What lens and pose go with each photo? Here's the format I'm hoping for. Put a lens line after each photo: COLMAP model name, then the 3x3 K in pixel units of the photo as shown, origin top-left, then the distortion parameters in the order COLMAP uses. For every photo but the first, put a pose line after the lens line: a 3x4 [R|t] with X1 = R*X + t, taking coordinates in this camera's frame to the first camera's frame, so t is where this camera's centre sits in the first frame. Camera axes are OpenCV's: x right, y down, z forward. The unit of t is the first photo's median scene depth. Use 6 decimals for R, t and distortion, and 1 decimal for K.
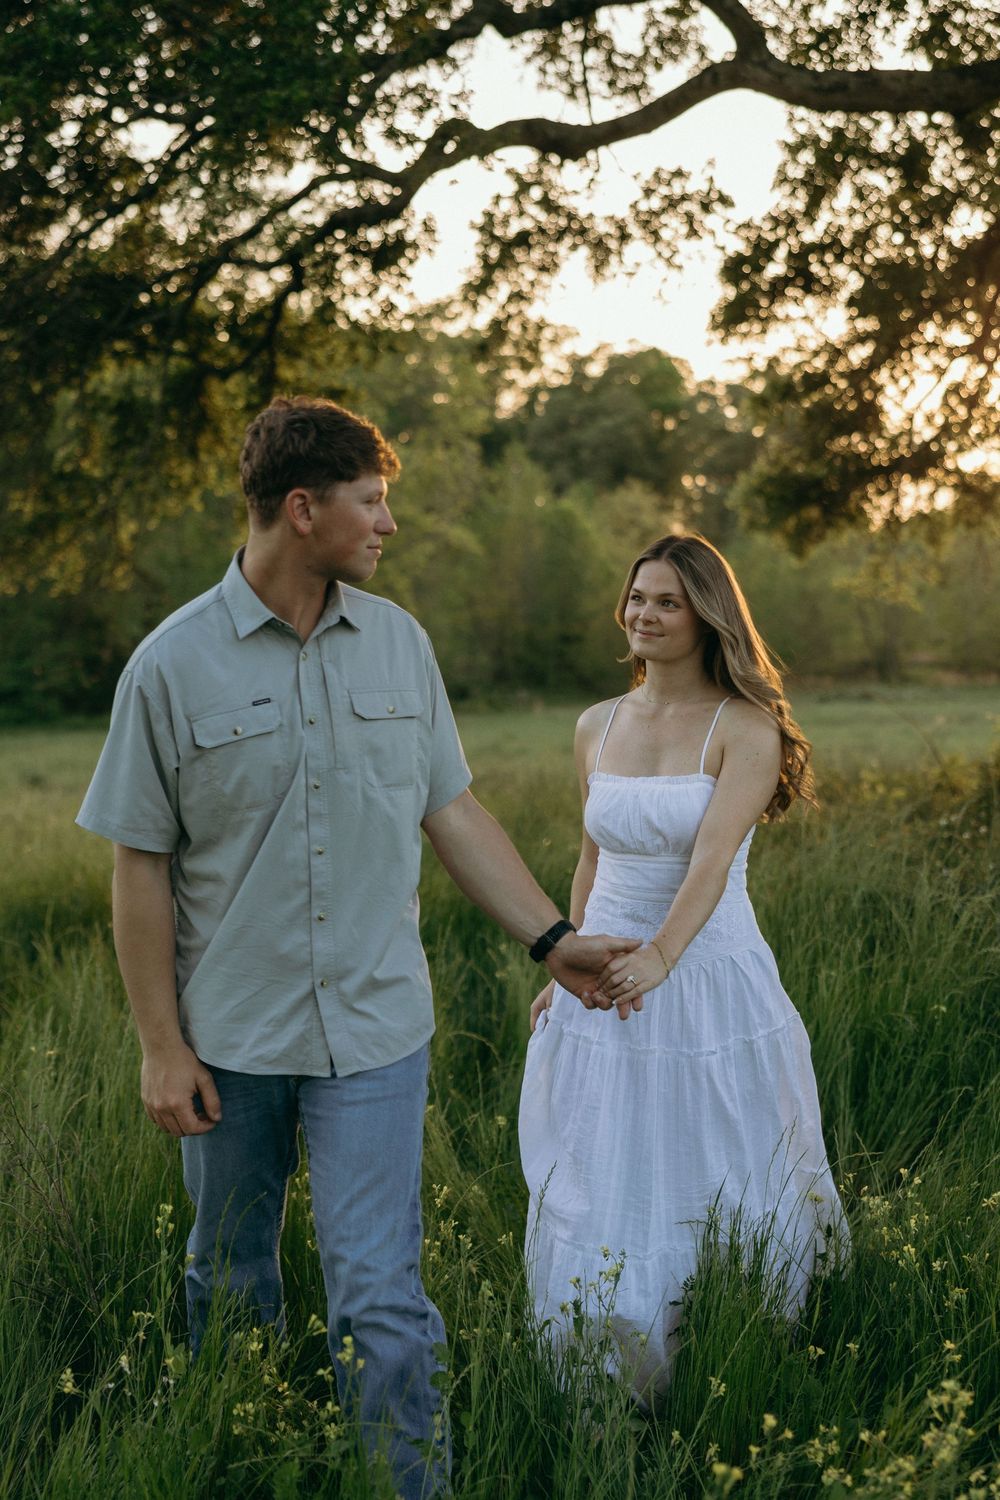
lens RADIAL K [[1994.9, 0, 544.3], [0, 1994.9, 664.1], [0, 0, 1]] dist [0.000754, 0.001235]
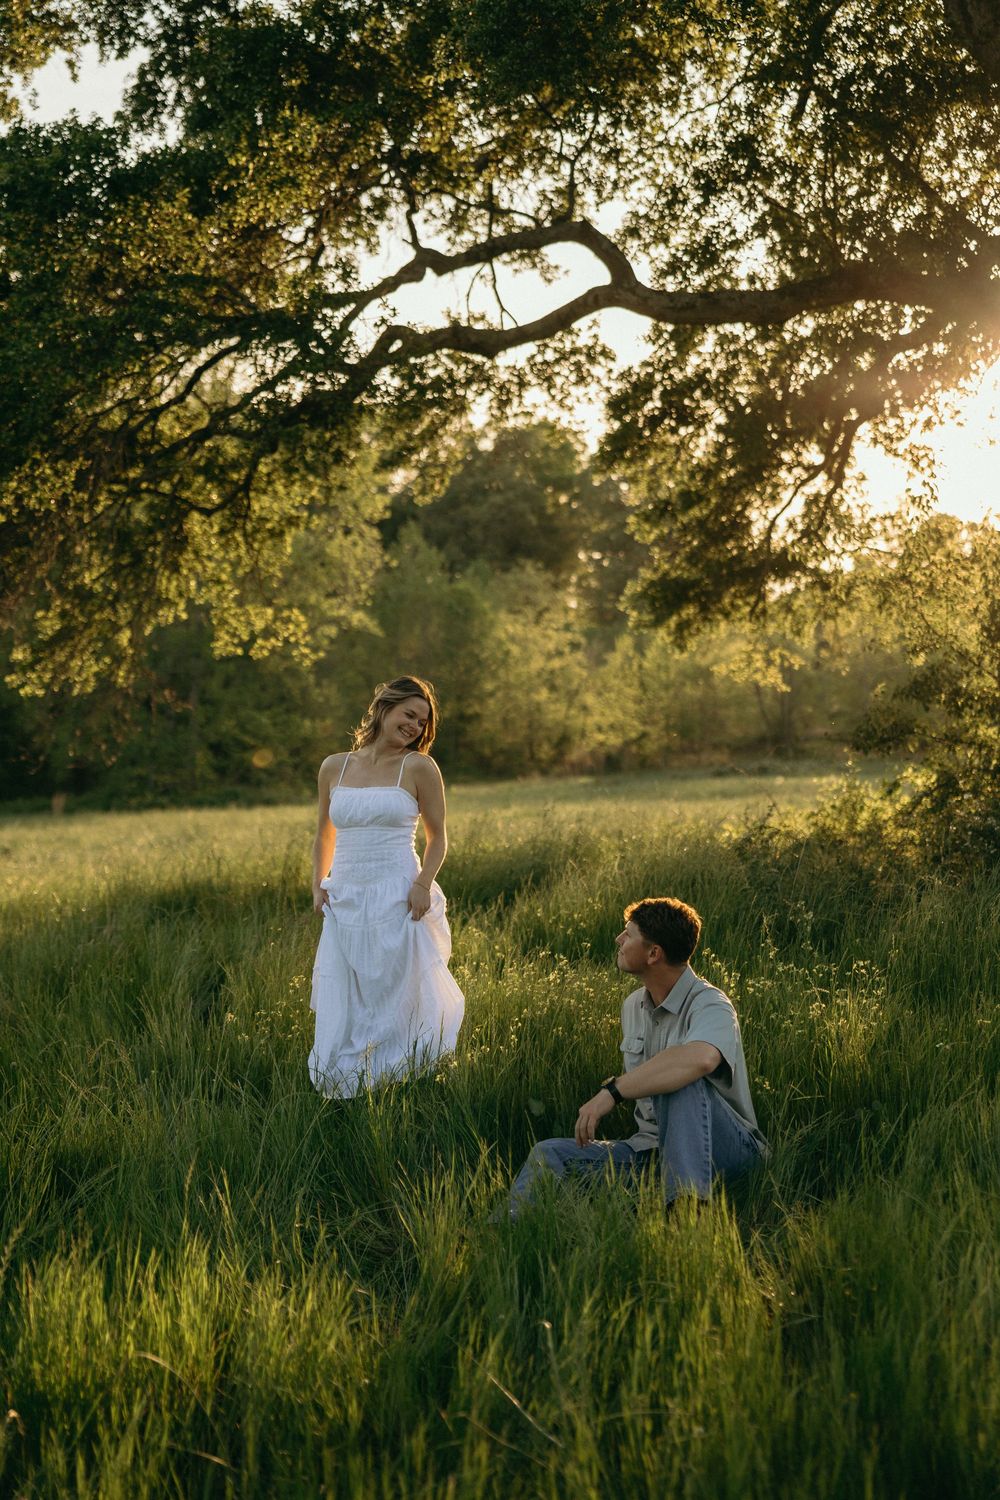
lens RADIAL K [[2063.3, 0, 494.7], [0, 2063.3, 661.6], [0, 0, 1]] dist [-0.013662, -0.026247]
pose [[0.999442, -0.017611, 0.028387, -0.013962], [0.018707, 0.999071, -0.038820, -0.001411], [-0.027677, 0.039330, 0.998843, -0.190794]]
